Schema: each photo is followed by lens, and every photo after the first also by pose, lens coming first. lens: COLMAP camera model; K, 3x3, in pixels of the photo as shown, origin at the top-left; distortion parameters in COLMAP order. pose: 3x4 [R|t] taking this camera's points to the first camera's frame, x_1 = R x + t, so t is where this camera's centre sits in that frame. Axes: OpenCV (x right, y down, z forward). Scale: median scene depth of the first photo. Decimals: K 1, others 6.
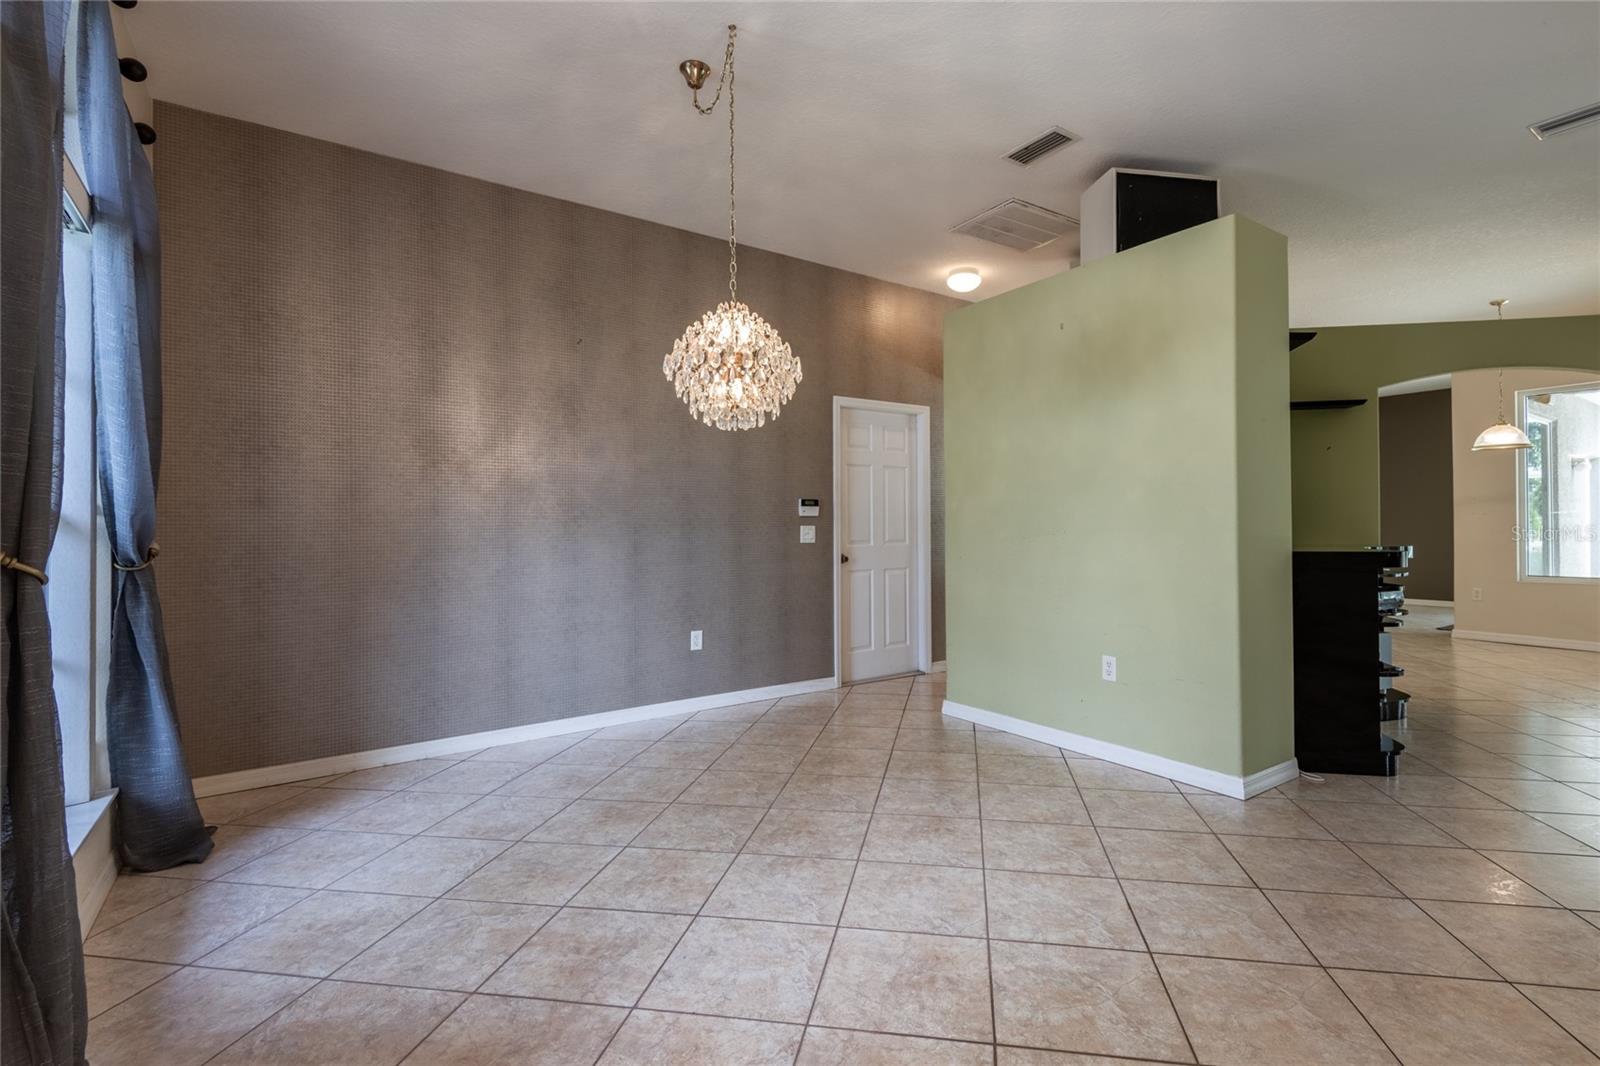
lens RADIAL K [[738.2, 0, 851.0], [0, 738.2, 515.6], [0, 0, 1]] dist [0.018807, -0.010825]
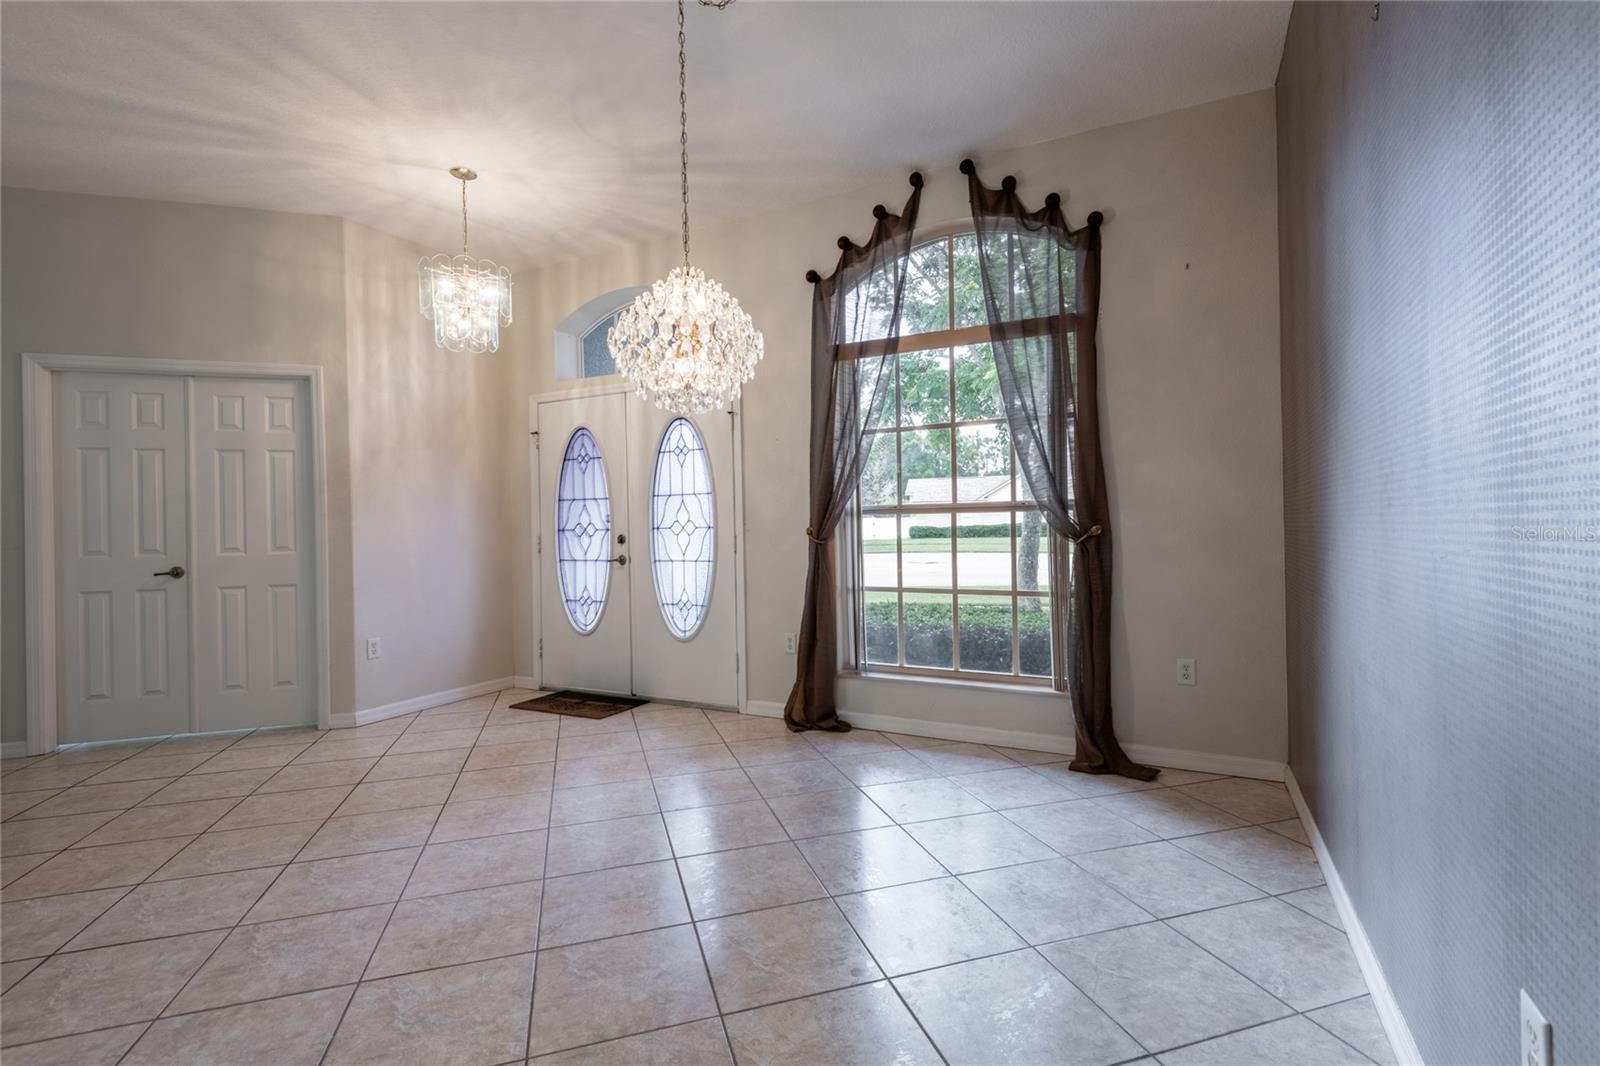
lens RADIAL K [[738.2, 0, 822.2], [0, 738.2, 521.0], [0, 0, 1]] dist [0.018807, -0.010825]
pose [[-0.893842, 0.022111, -0.447837, 0.078167], [0.033522, 0.999284, -0.017568, 0.023459], [0.447127, -0.030715, -0.893943, 1.474533]]
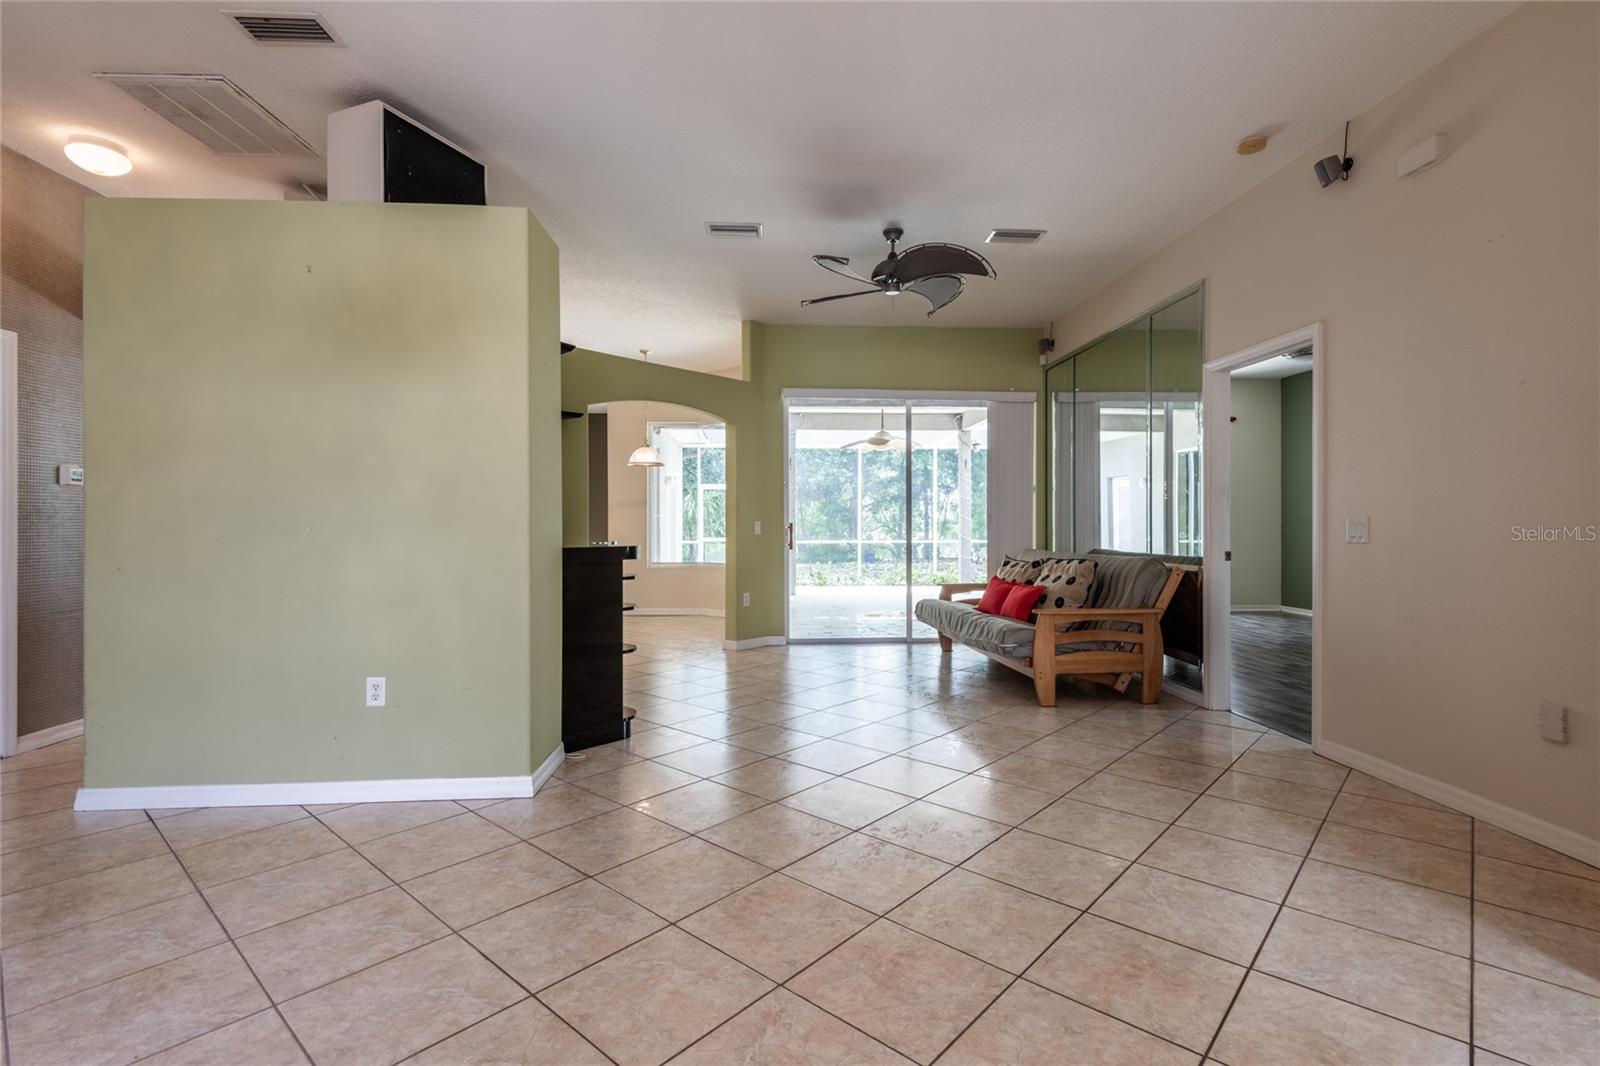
lens RADIAL K [[738.2, 0, 807.2], [0, 738.2, 523.2], [0, 0, 1]] dist [0.018807, -0.010825]
pose [[0.539367, 0.004192, 0.842060, -0.104751], [-0.016137, 0.999855, 0.005358, 0.000448], [-0.841916, -0.016478, 0.539357, 0.134595]]
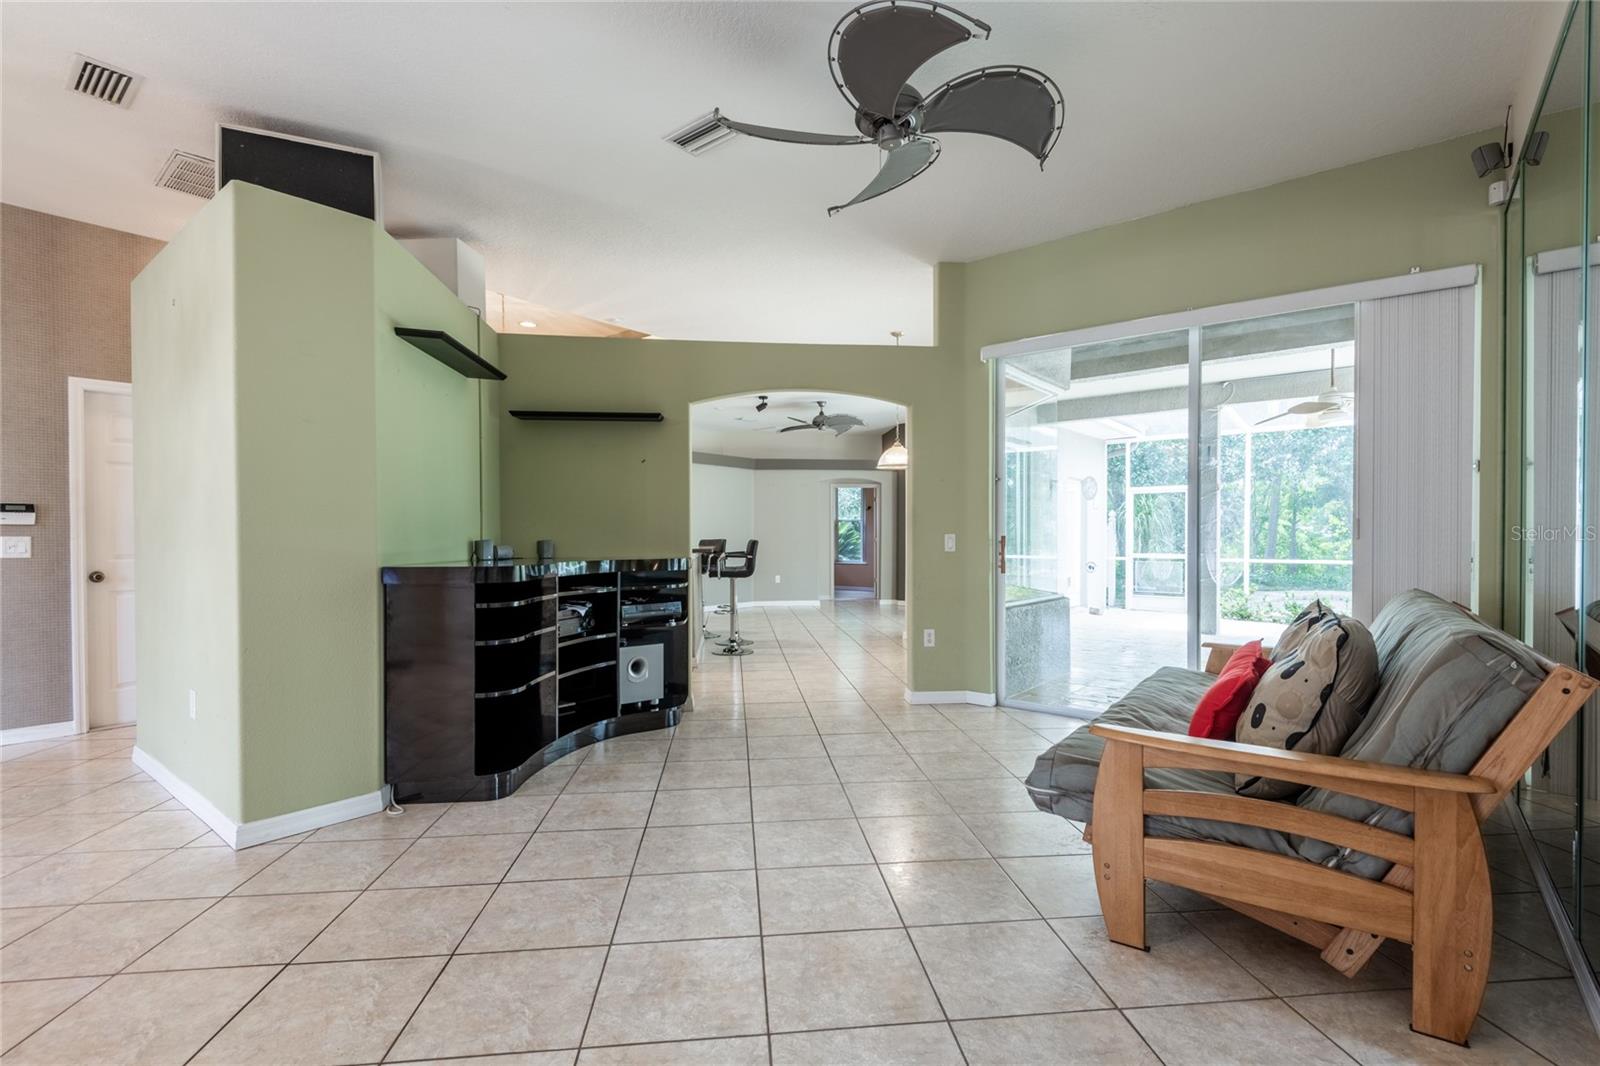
lens RADIAL K [[738.2, 0, 811.5], [0, 738.2, 546.2], [0, 0, 1]] dist [0.018807, -0.010825]
pose [[0.964613, -0.001266, 0.263668, 0.844985], [-0.006737, 0.999544, 0.029448, -0.008861], [-0.263585, -0.030182, 0.964164, -0.021705]]
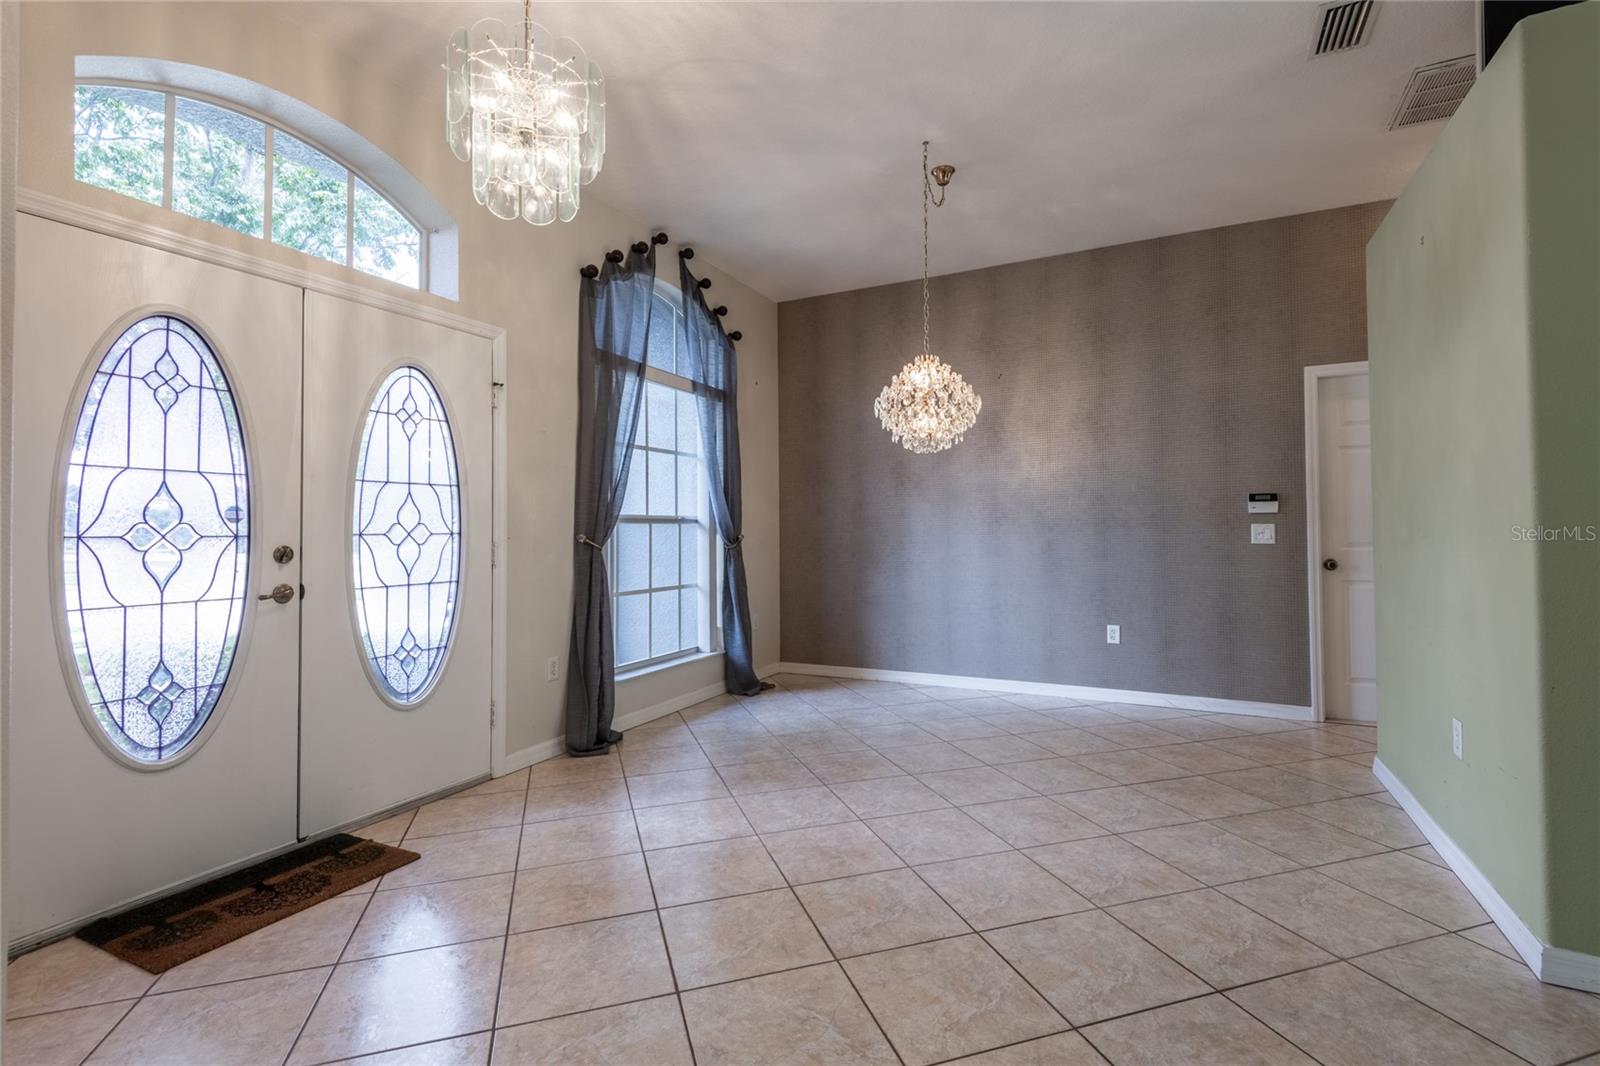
lens RADIAL K [[738.2, 0, 801.5], [0, 738.2, 508.9], [0, 0, 1]] dist [0.018807, -0.010825]
pose [[0.456469, -0.020459, -0.889504, 0.706041], [0.019740, 0.999722, -0.012864, -0.005658], [0.889520, -0.011686, 0.456746, 0.169299]]
